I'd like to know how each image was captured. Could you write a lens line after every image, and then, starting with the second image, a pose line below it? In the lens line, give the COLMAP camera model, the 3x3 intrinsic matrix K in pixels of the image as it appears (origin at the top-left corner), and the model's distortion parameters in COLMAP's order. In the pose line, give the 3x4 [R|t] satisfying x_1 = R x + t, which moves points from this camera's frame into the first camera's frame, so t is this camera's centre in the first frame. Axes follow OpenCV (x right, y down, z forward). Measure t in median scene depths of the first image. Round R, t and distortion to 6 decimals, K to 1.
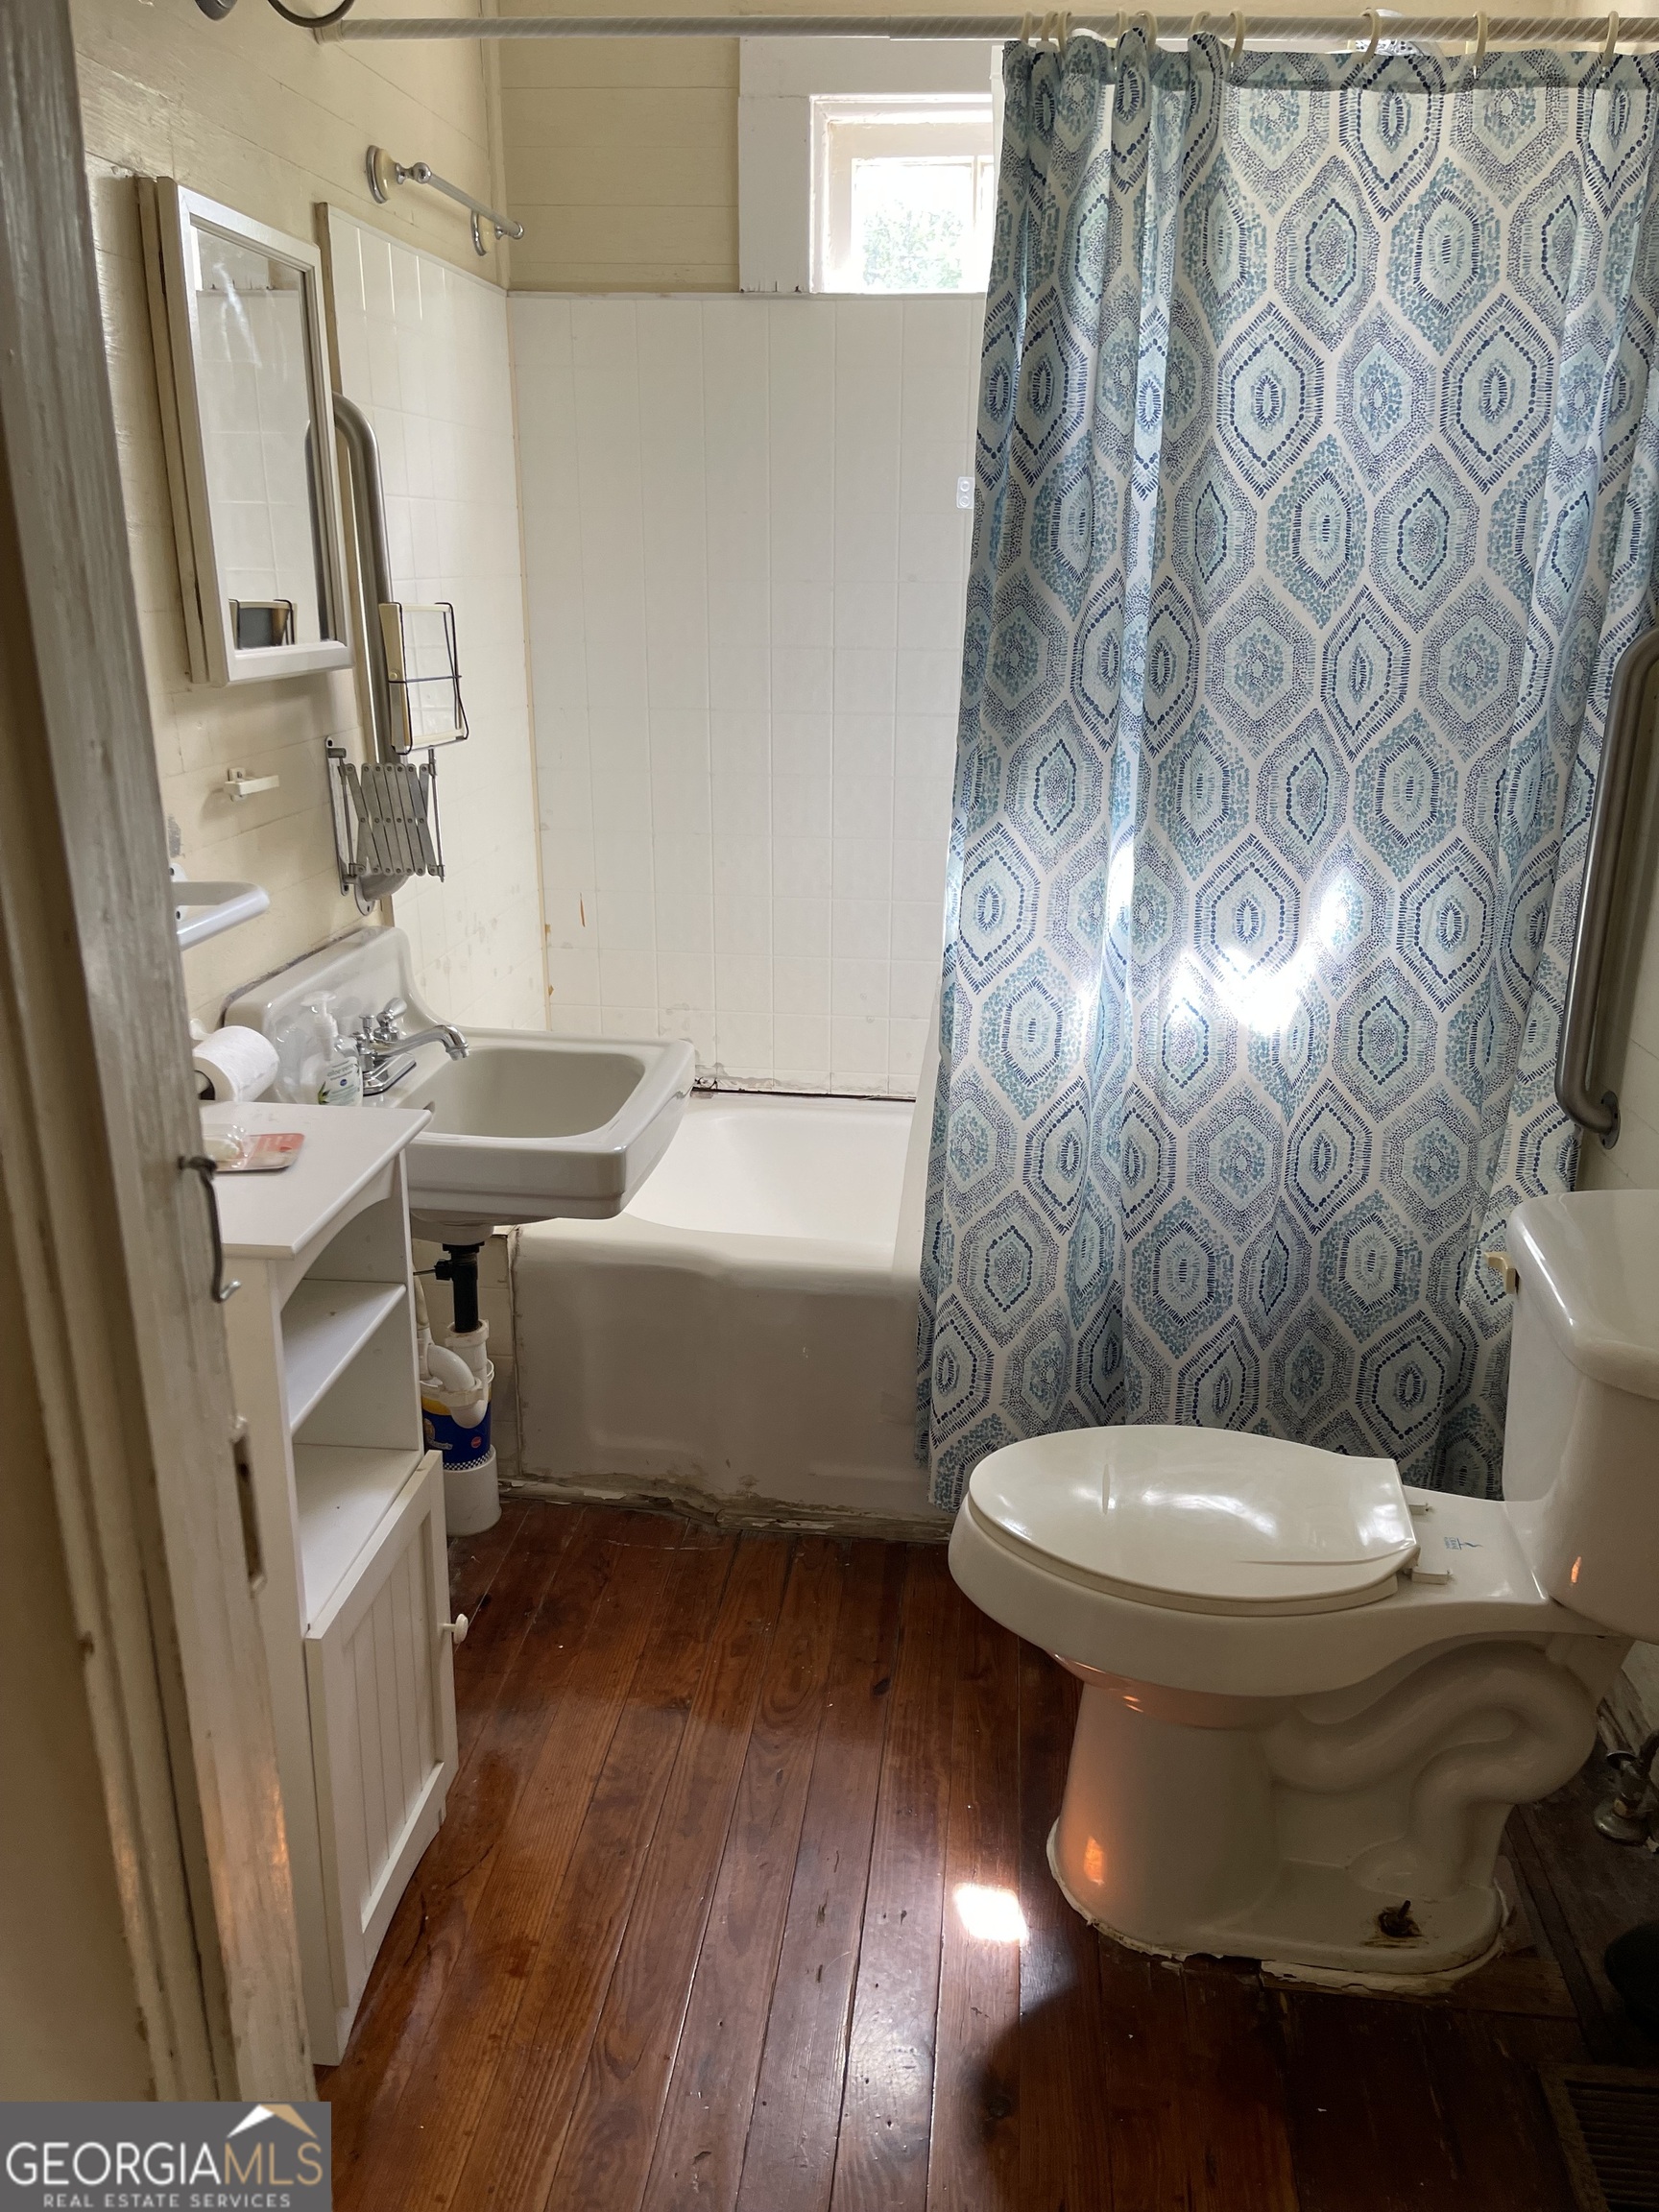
lens RADIAL K [[1665.7, 0, 843.0], [0, 1665.7, 1135.7], [0, 0, 1]] dist [0.054085, -0.067879]
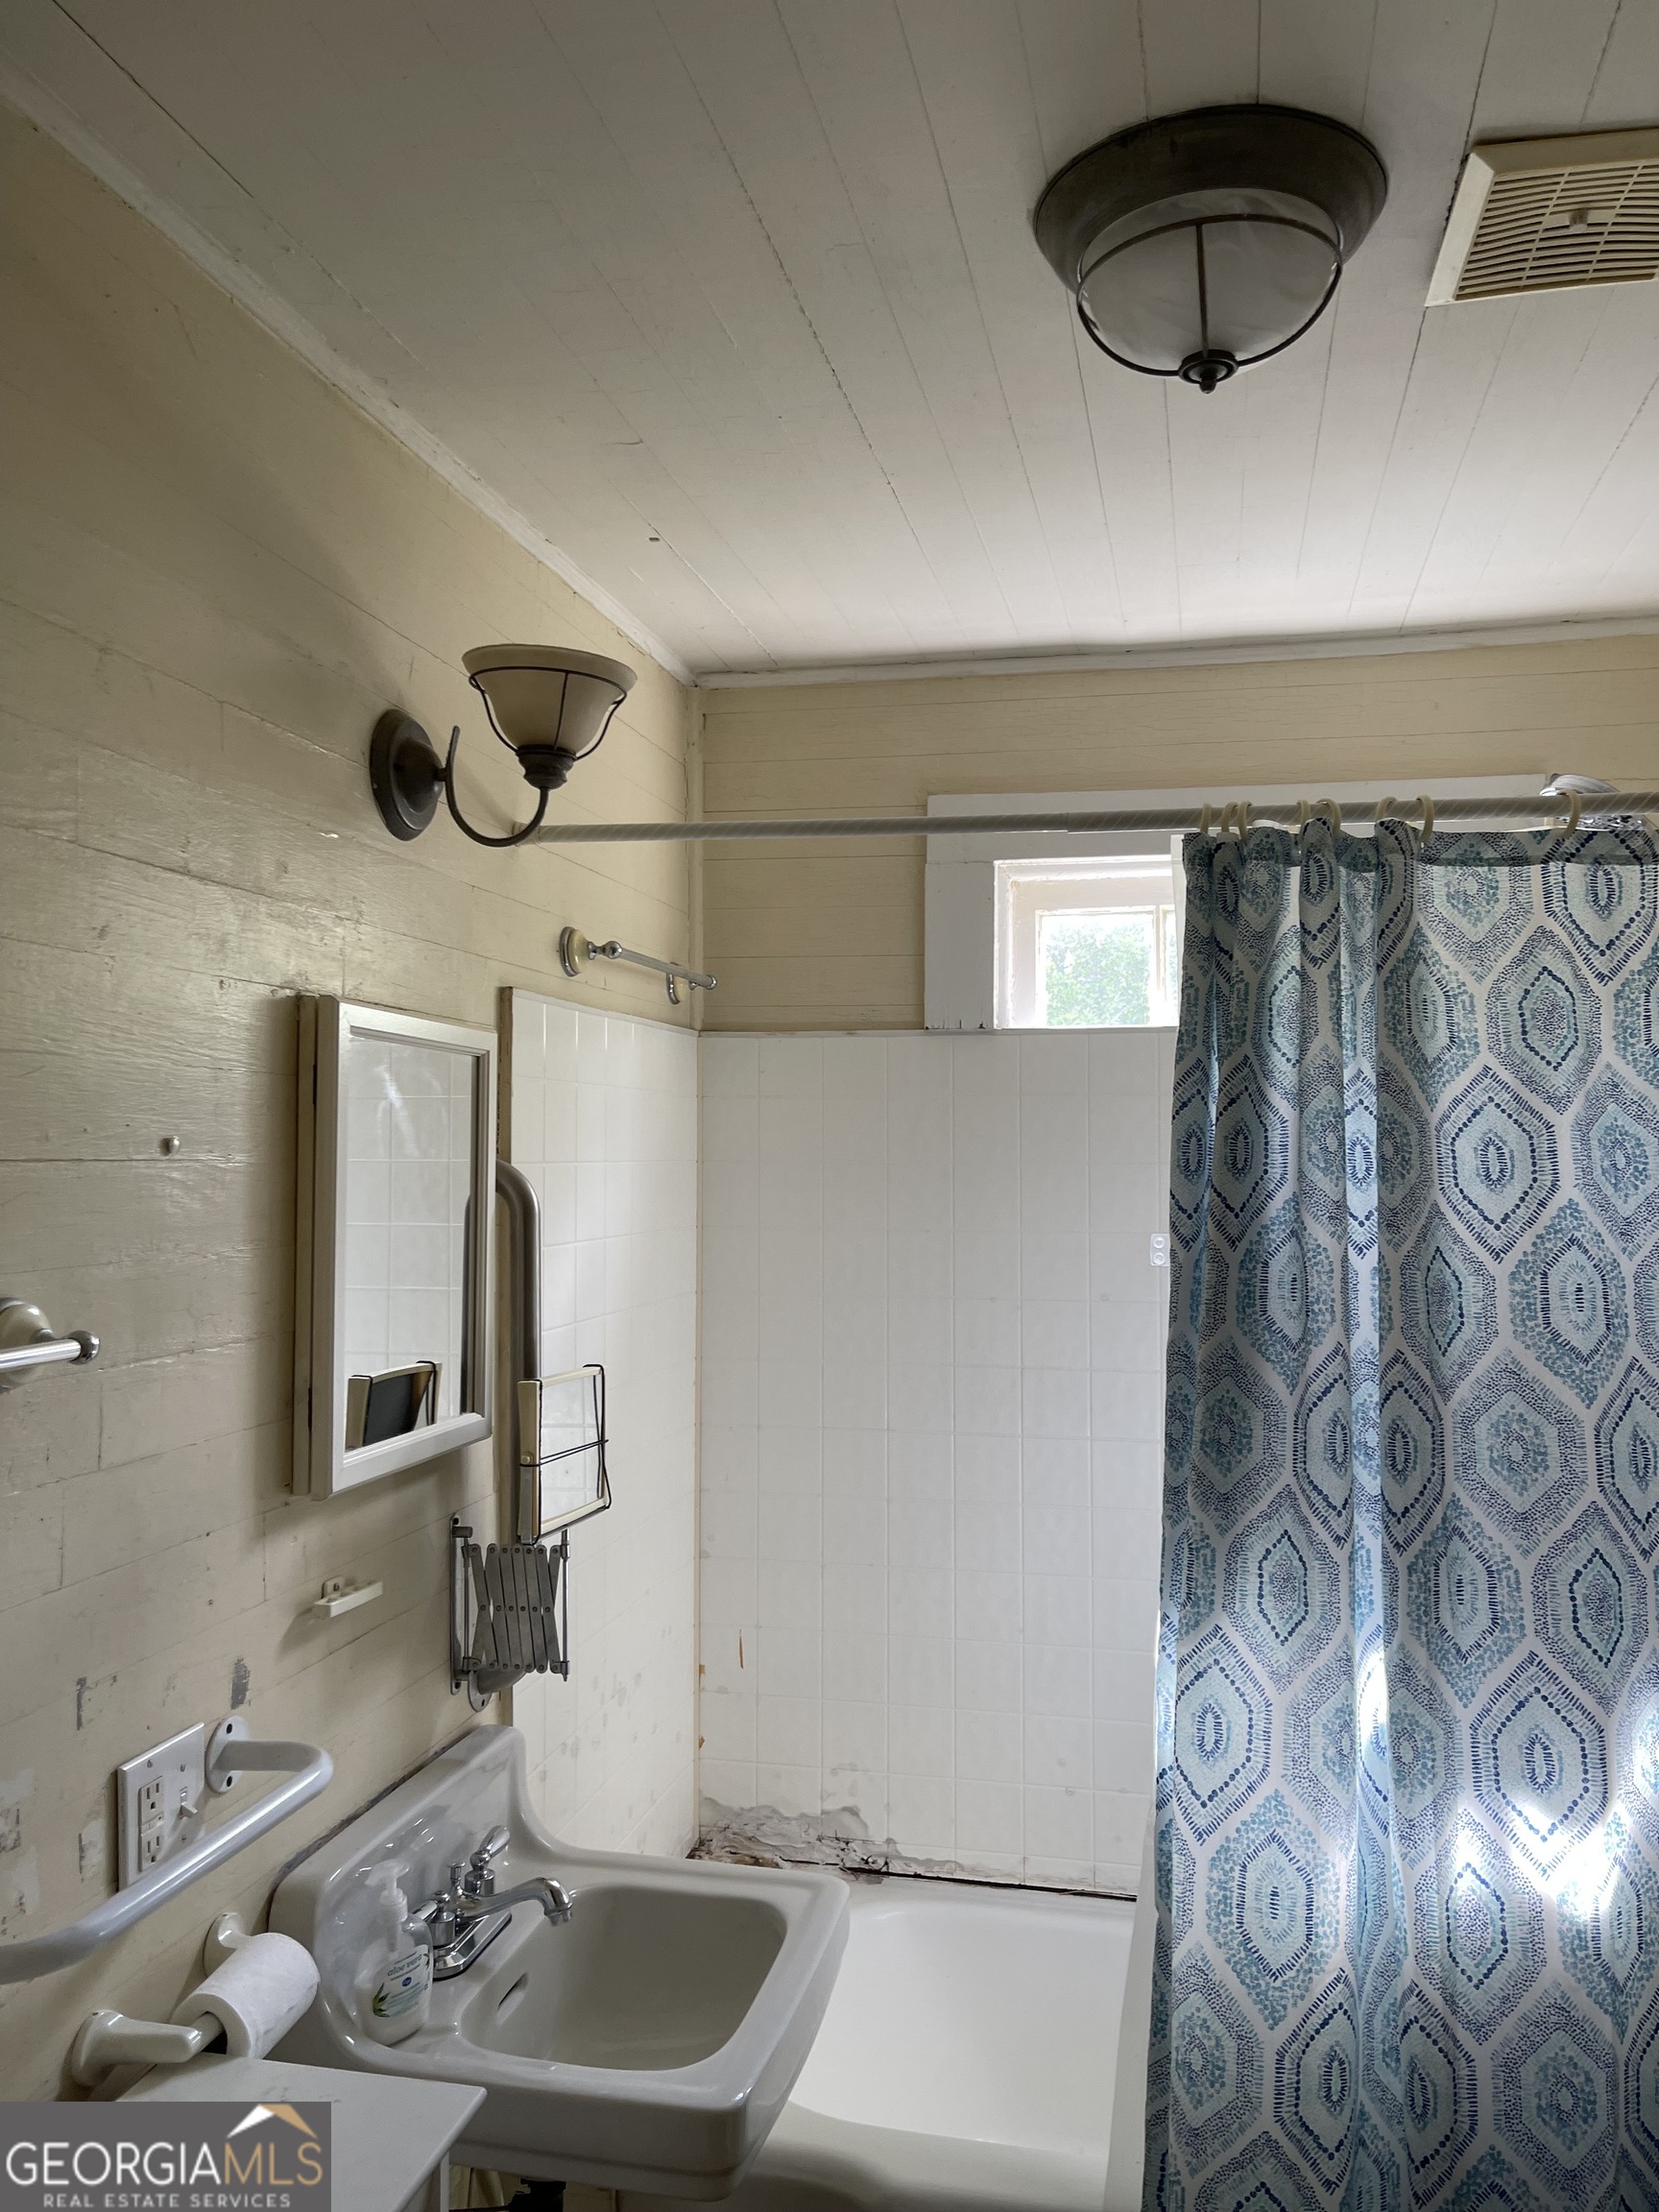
lens RADIAL K [[1640.8, 0, 884.4], [0, 1640.8, 1107.7], [0, 0, 1]] dist [0.107048, -0.143355]
pose [[0.995522, -0.010719, -0.093921, 0.008172], [-0.023168, 0.935582, -0.352348, -0.134718], [0.091648, 0.352946, 0.931144, 0.116576]]
